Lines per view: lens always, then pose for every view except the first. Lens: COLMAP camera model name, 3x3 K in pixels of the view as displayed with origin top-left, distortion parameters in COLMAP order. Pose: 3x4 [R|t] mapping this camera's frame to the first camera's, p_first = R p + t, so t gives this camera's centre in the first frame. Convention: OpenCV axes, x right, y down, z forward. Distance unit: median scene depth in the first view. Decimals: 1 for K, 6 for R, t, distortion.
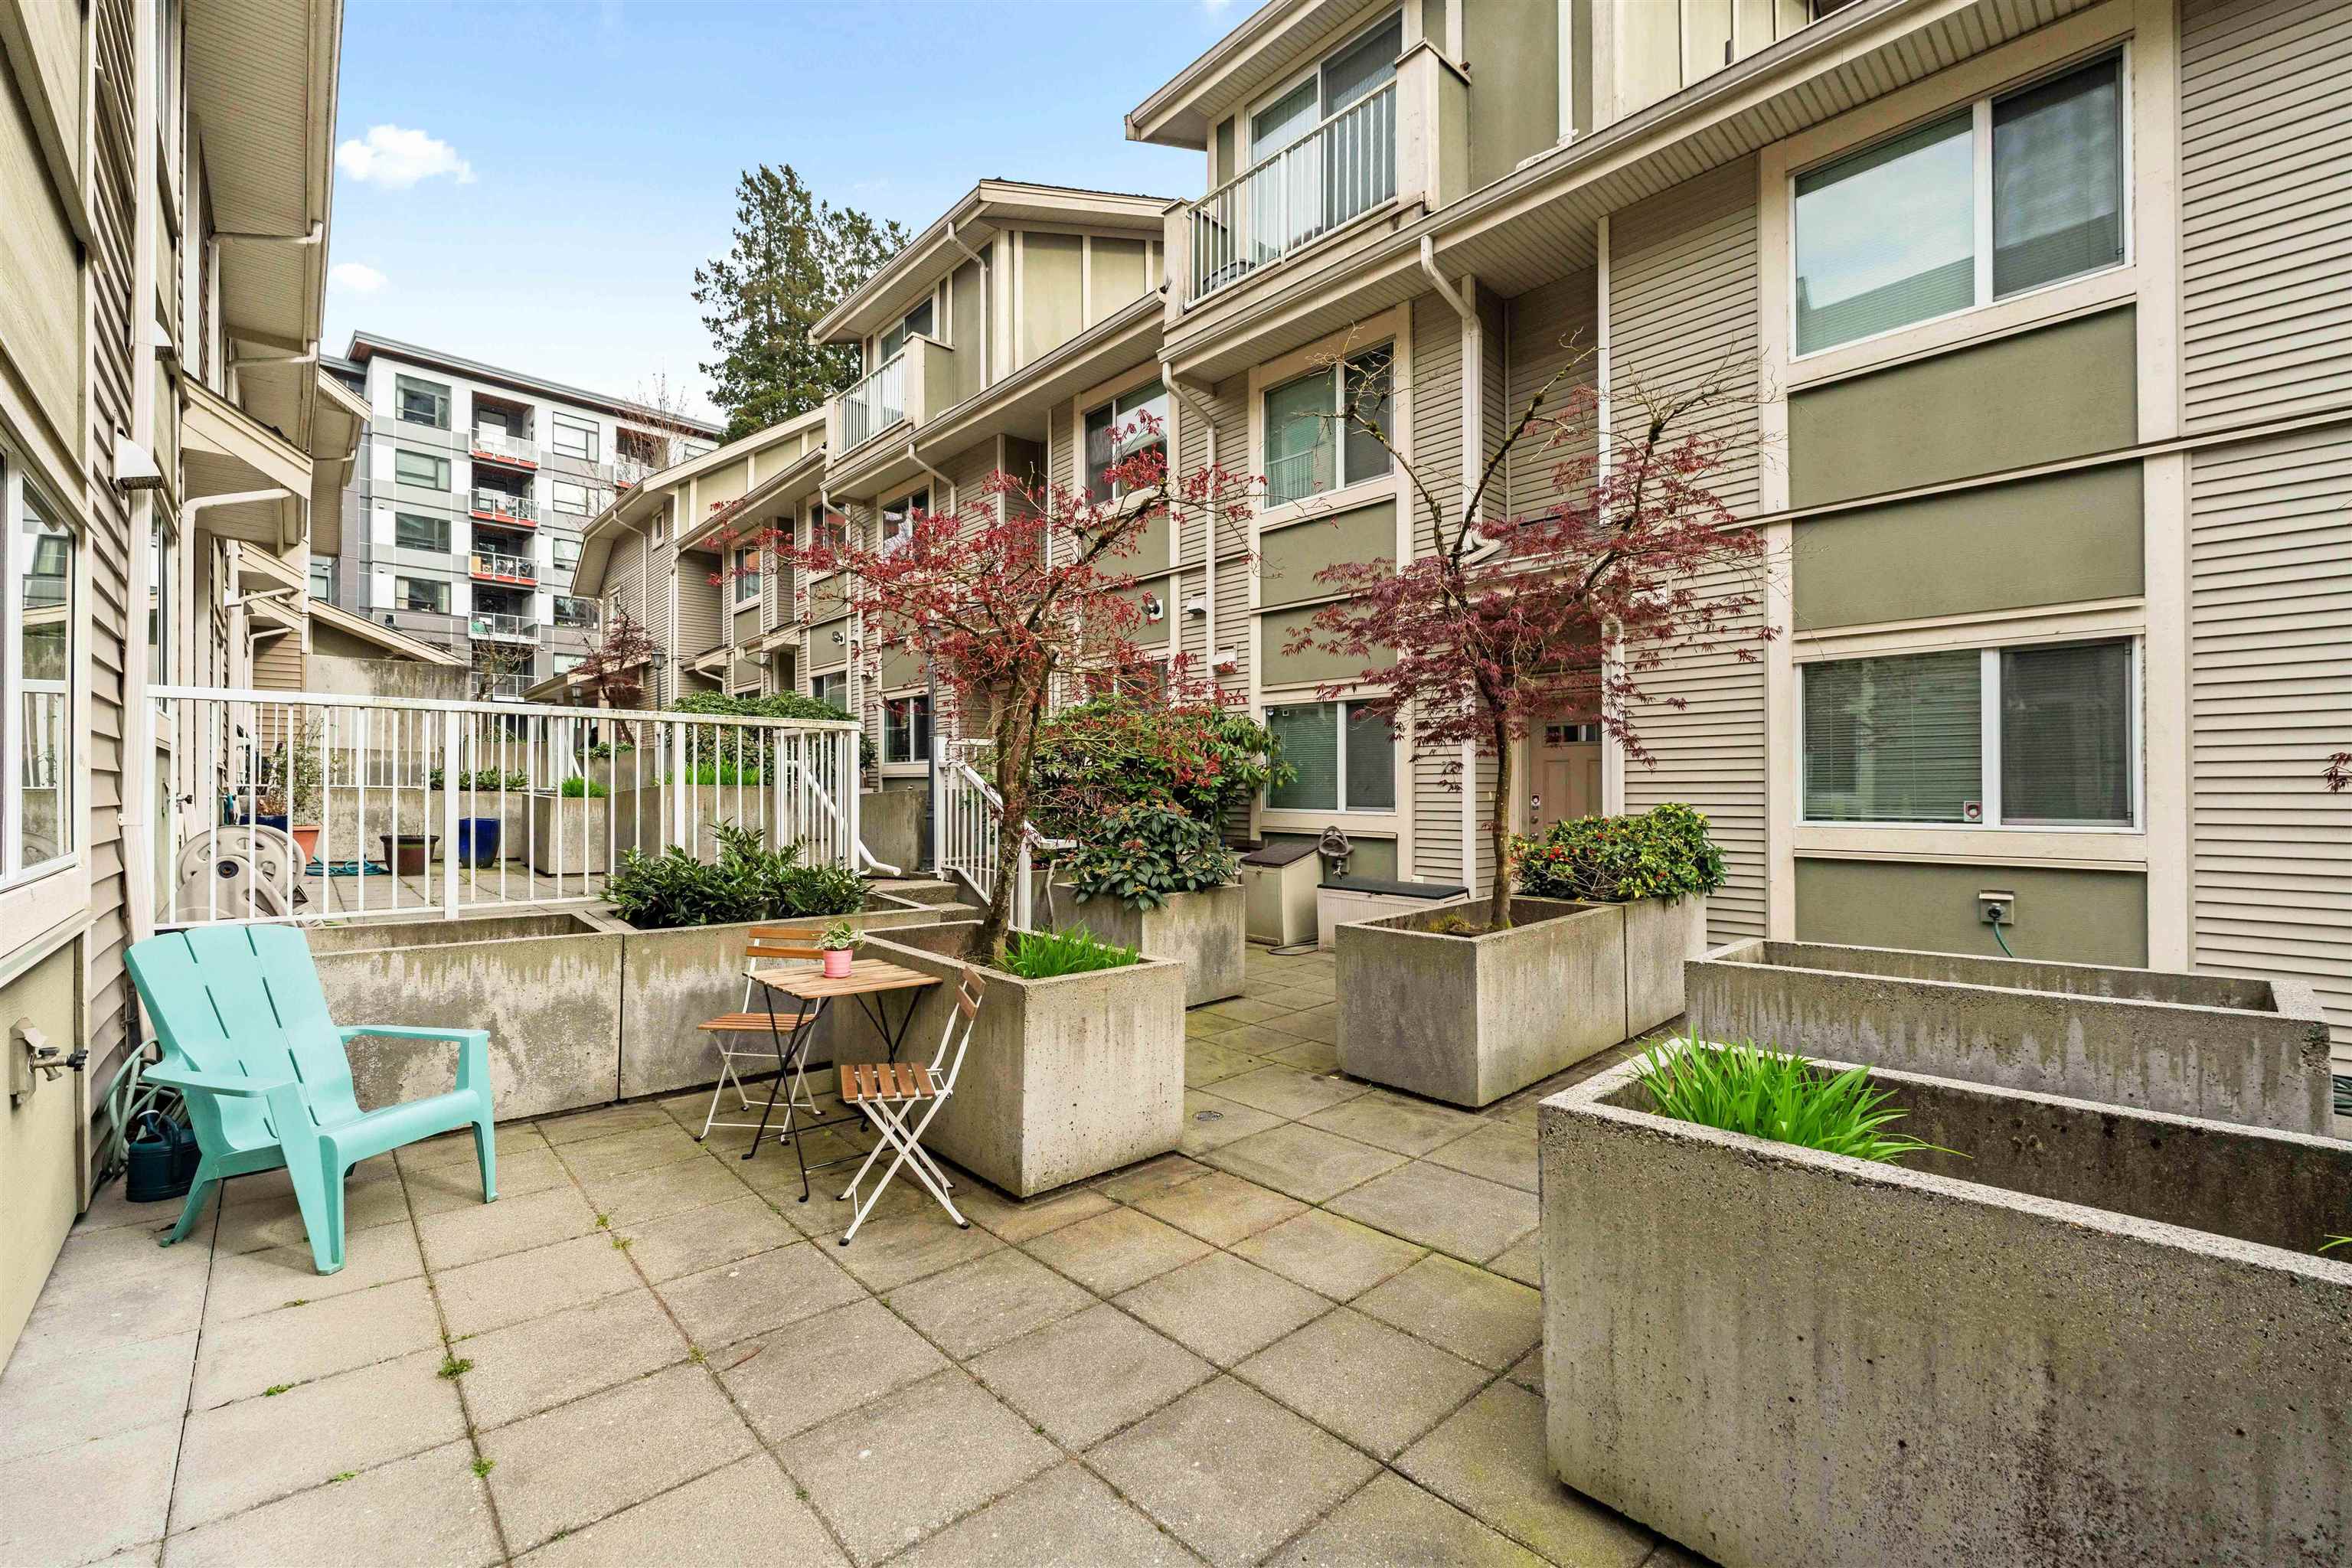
lens RADIAL K [[956.4, 0, 1161.4], [0, 956.4, 782.6], [0, 0, 1]] dist [-0.000717, -0.000493]
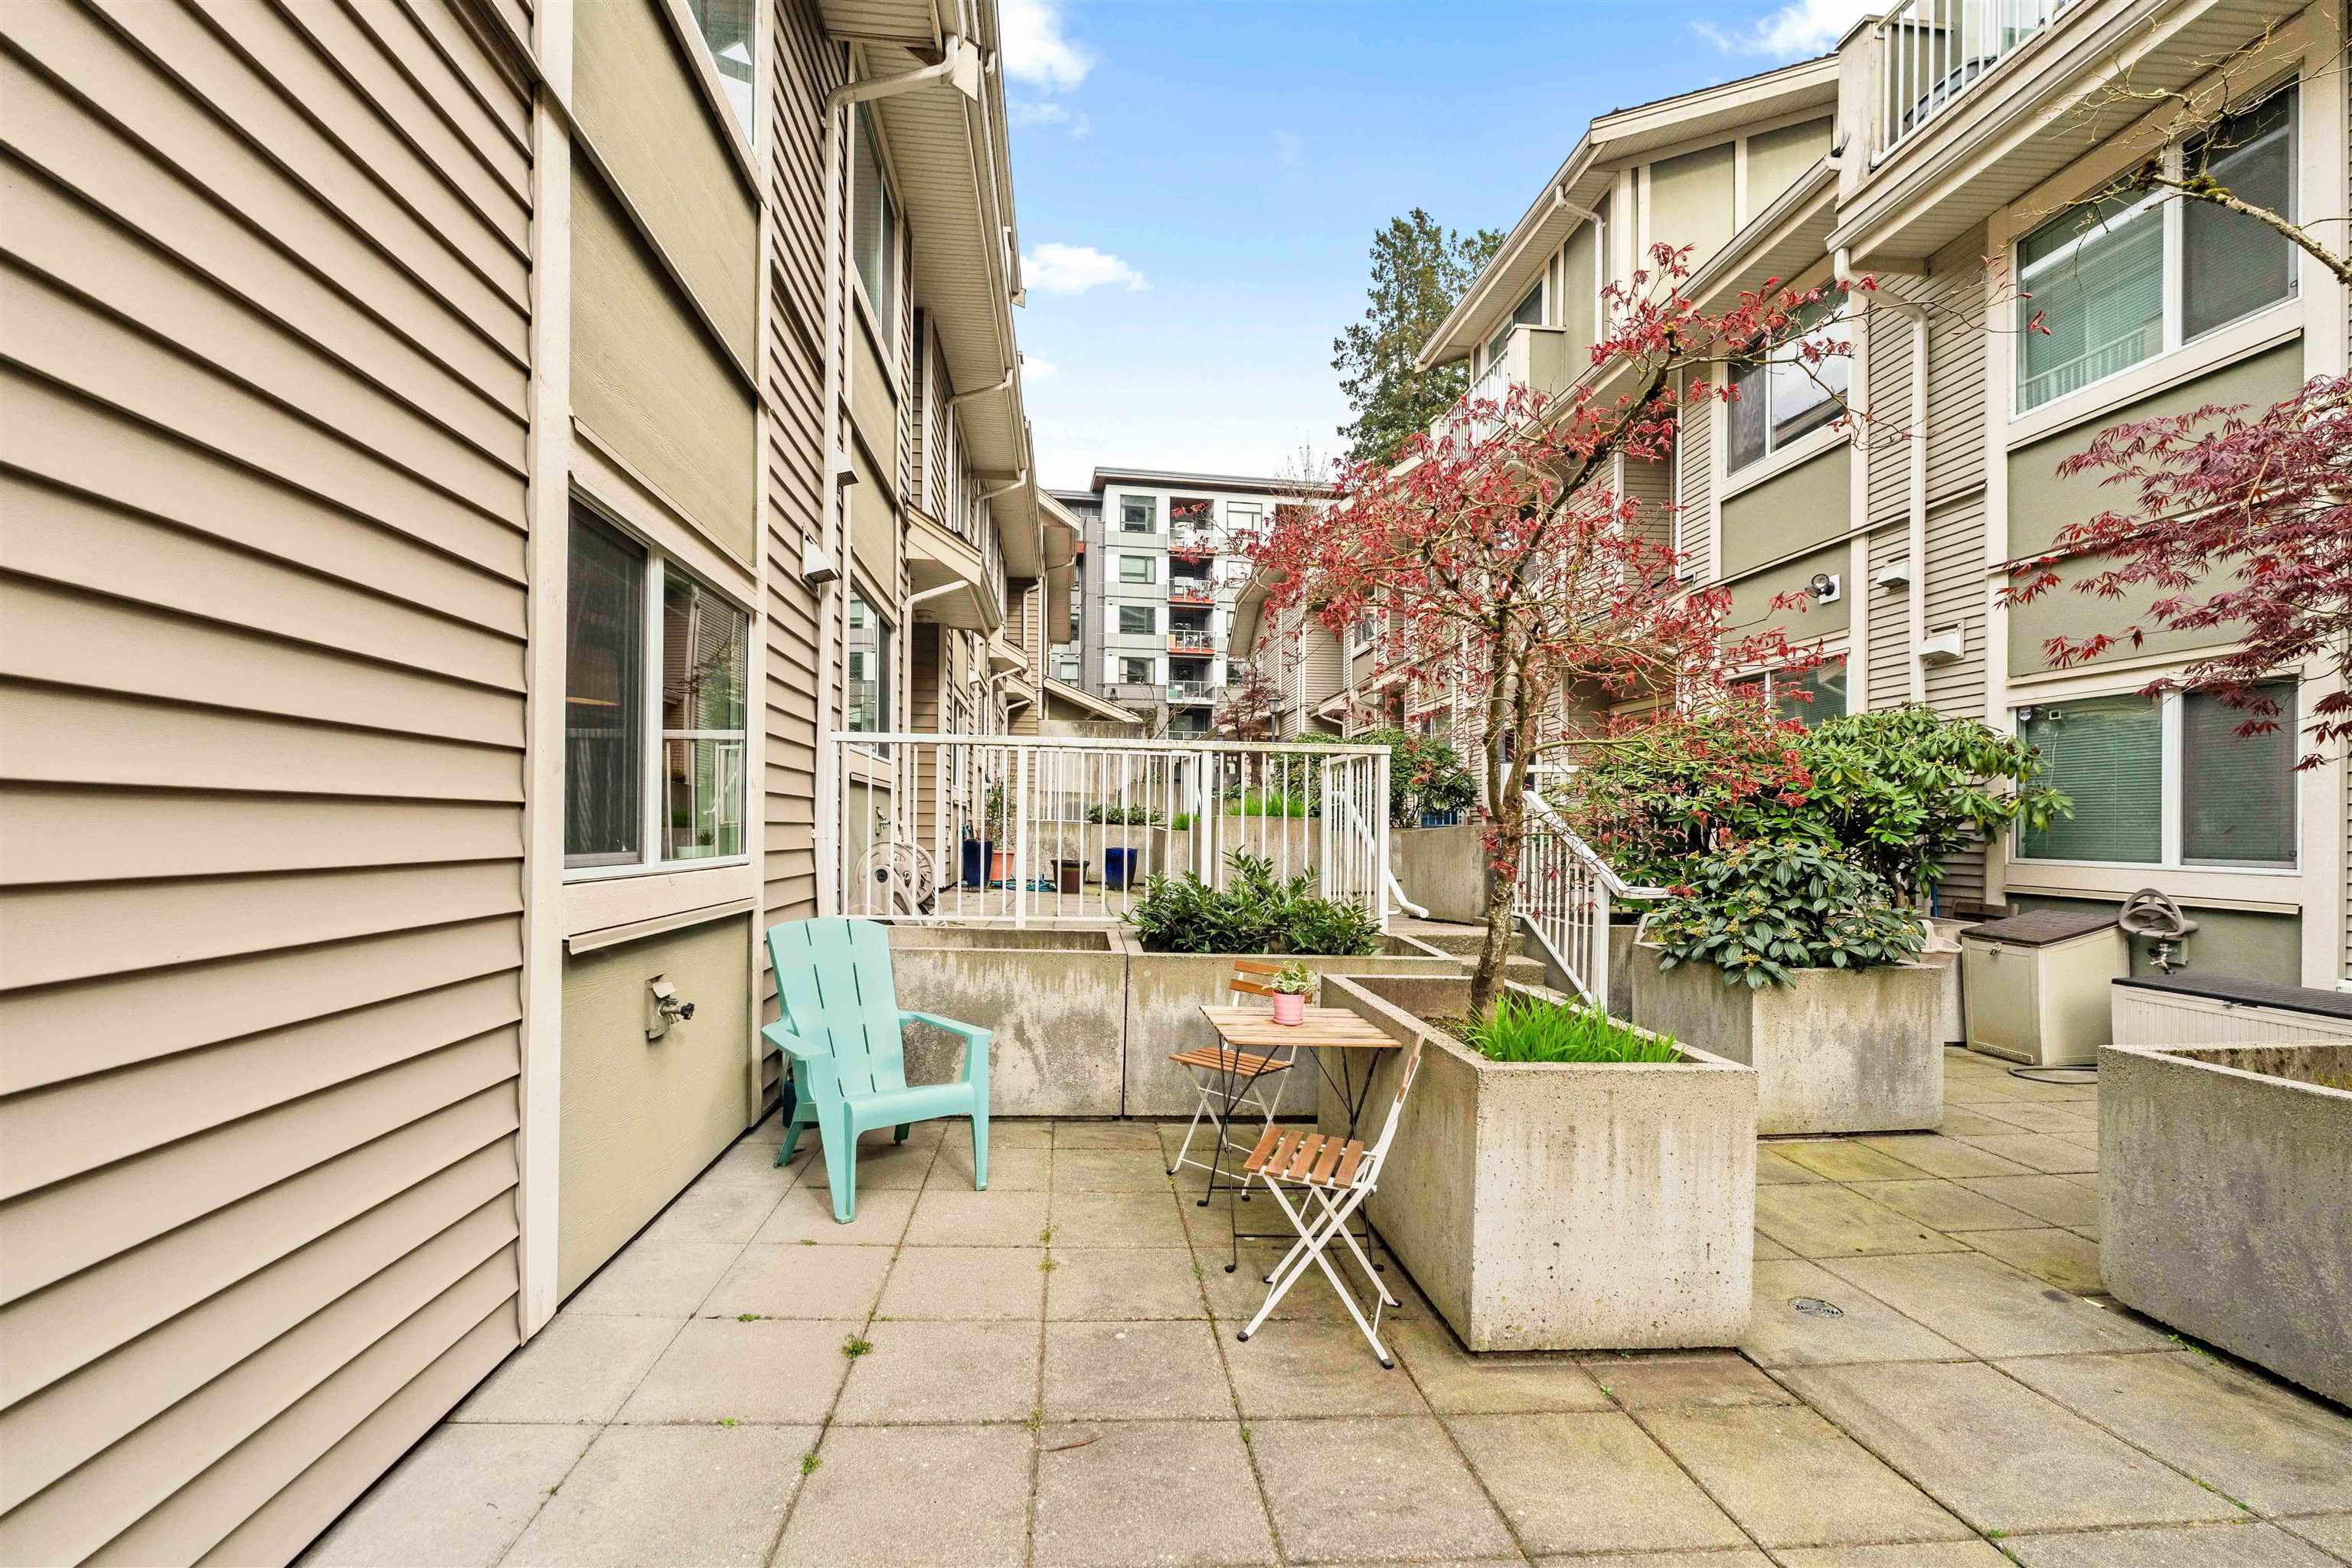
lens RADIAL K [[972.7, 0, 1154.4], [0, 972.7, 824.9], [0, 0, 1]] dist [-0.001447, -0.000239]
pose [[0.795739, 0.008010, -0.605587, 0.063901], [-0.009200, 0.999957, 0.001138, 0.012725], [0.605570, 0.004666, 0.795778, 0.132891]]
